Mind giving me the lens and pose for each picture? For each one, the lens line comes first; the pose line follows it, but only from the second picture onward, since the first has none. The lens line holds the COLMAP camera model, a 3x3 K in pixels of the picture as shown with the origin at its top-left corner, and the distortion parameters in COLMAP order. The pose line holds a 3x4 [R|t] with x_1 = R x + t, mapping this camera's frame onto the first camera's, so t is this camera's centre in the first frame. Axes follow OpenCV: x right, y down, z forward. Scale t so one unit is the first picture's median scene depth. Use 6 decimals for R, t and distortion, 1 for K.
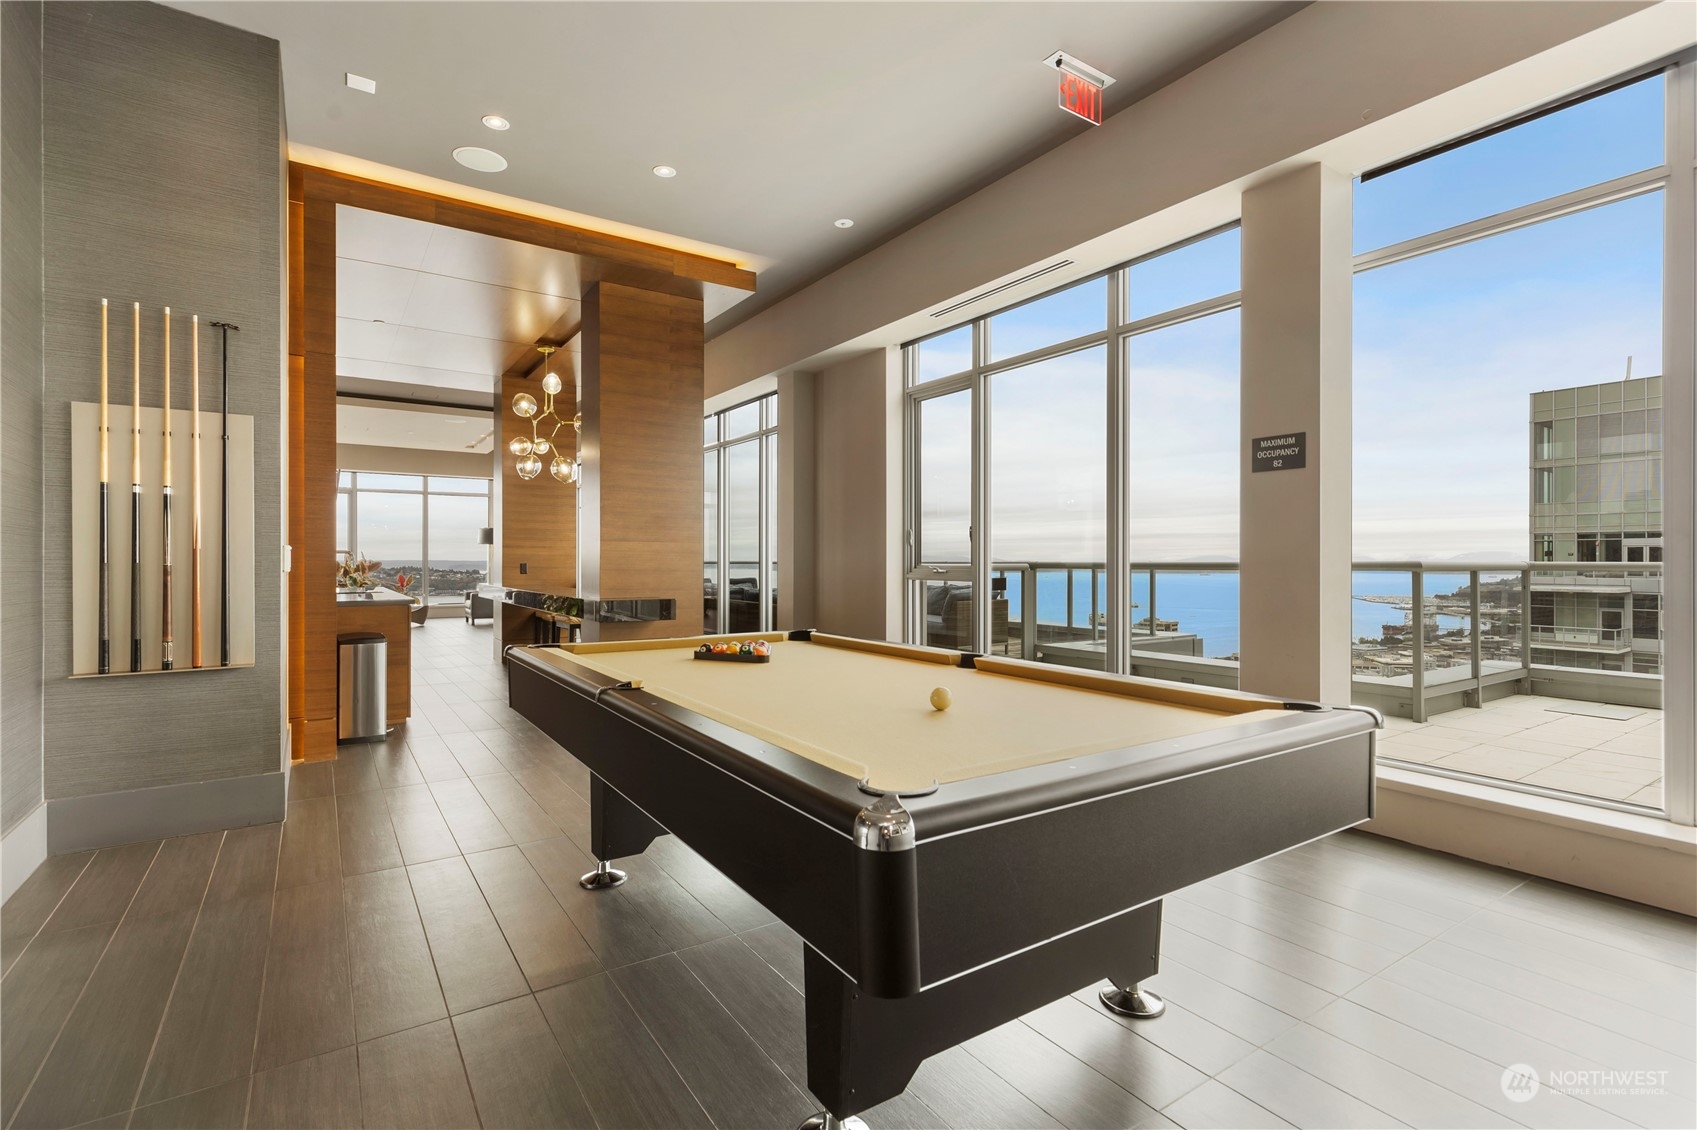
lens RADIAL K [[786.6, 0, 844.8], [0, 786.6, 565.3], [0, 0, 1]] dist [-0.001160, 0.000381]
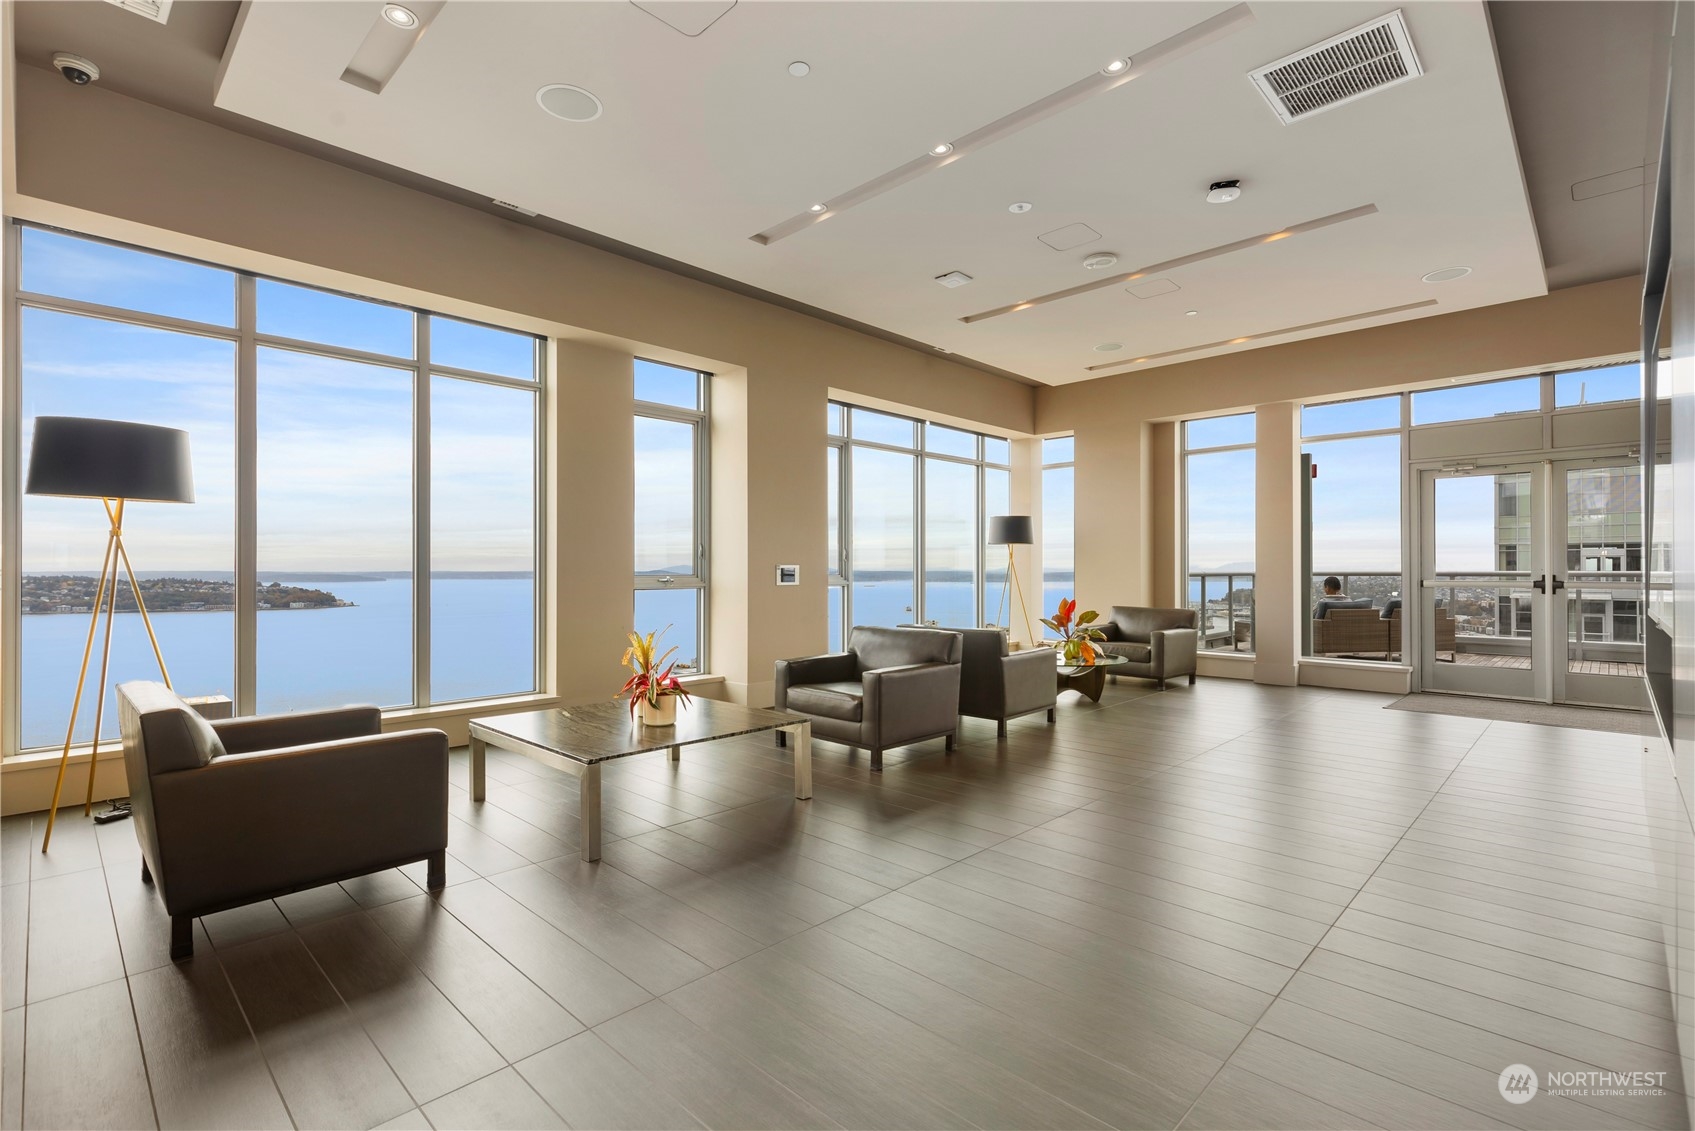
lens RADIAL K [[785.7, 0, 848.6], [0, 785.7, 566.3], [0, 0, 1]] dist [-0.001160, 0.000381]
pose [[0.973667, -0.002860, 0.227957, -0.268421], [0.005492, 0.999925, -0.010912, -0.004105], [-0.227909, 0.011876, 0.973610, 0.187876]]
